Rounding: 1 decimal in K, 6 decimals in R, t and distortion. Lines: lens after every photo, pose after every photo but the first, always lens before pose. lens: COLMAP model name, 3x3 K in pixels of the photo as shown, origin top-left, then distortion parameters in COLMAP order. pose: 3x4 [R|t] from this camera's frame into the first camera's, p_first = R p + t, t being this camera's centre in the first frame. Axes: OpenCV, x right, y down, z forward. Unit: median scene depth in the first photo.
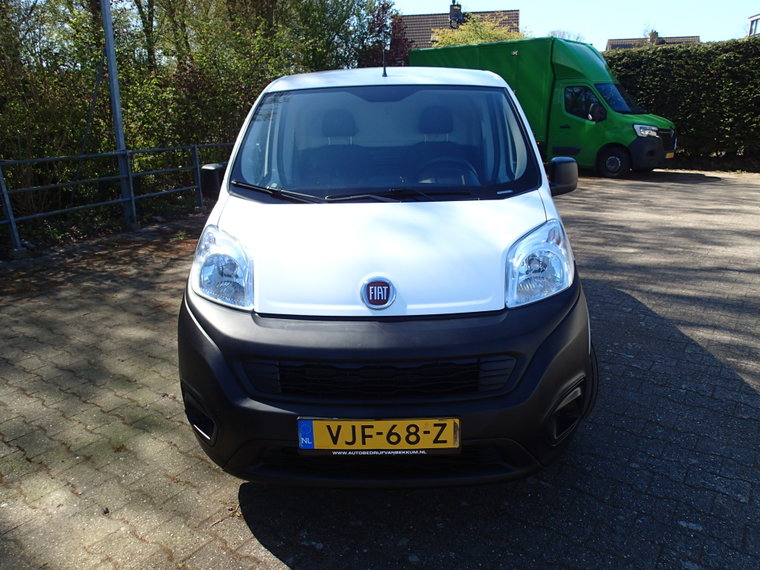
lens RADIAL K [[549.1, 0, 380.0], [0, 549.1, 285.0], [0, 0, 1]] dist [-0.000590, -0.005627]
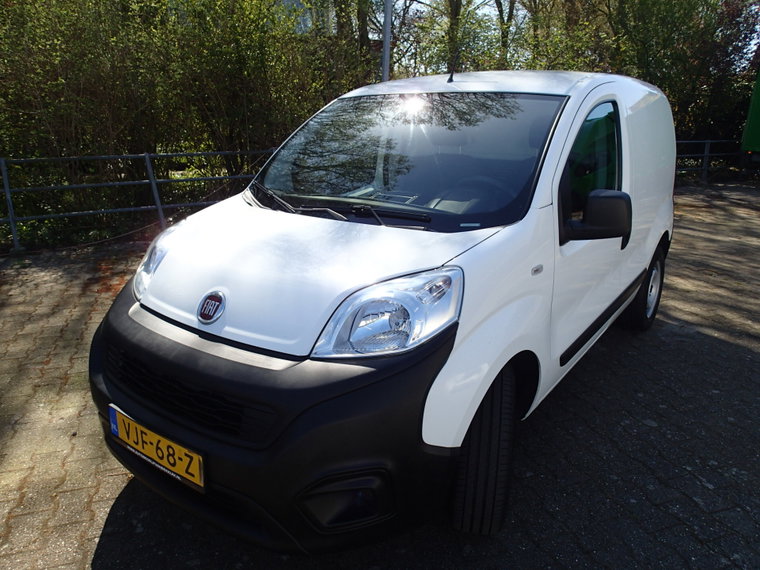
lens RADIAL K [[549.1, 0, 380.0], [0, 549.1, 285.0], [0, 0, 1]] dist [-0.000590, -0.005627]
pose [[0.826341, 0.187021, -0.531210, 0.749060], [-0.187965, 0.980751, 0.052894, -0.131898], [0.530876, 0.056140, 0.845588, 0.324745]]
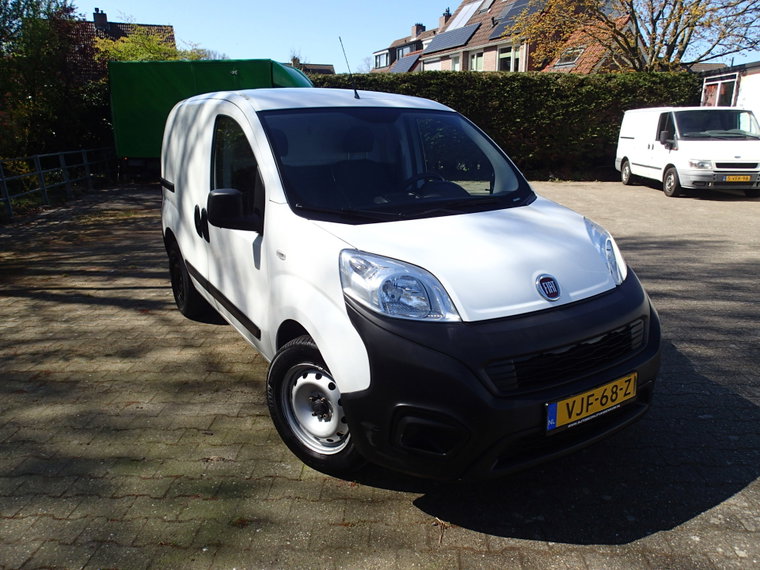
lens RADIAL K [[549.1, 0, 380.0], [0, 549.1, 285.0], [0, 0, 1]] dist [-0.000590, -0.005627]
pose [[0.842627, -0.135608, 0.521143, -0.909552], [0.150684, 0.988489, 0.013580, -0.060763], [-0.516986, 0.067085, 0.853361, 0.179512]]
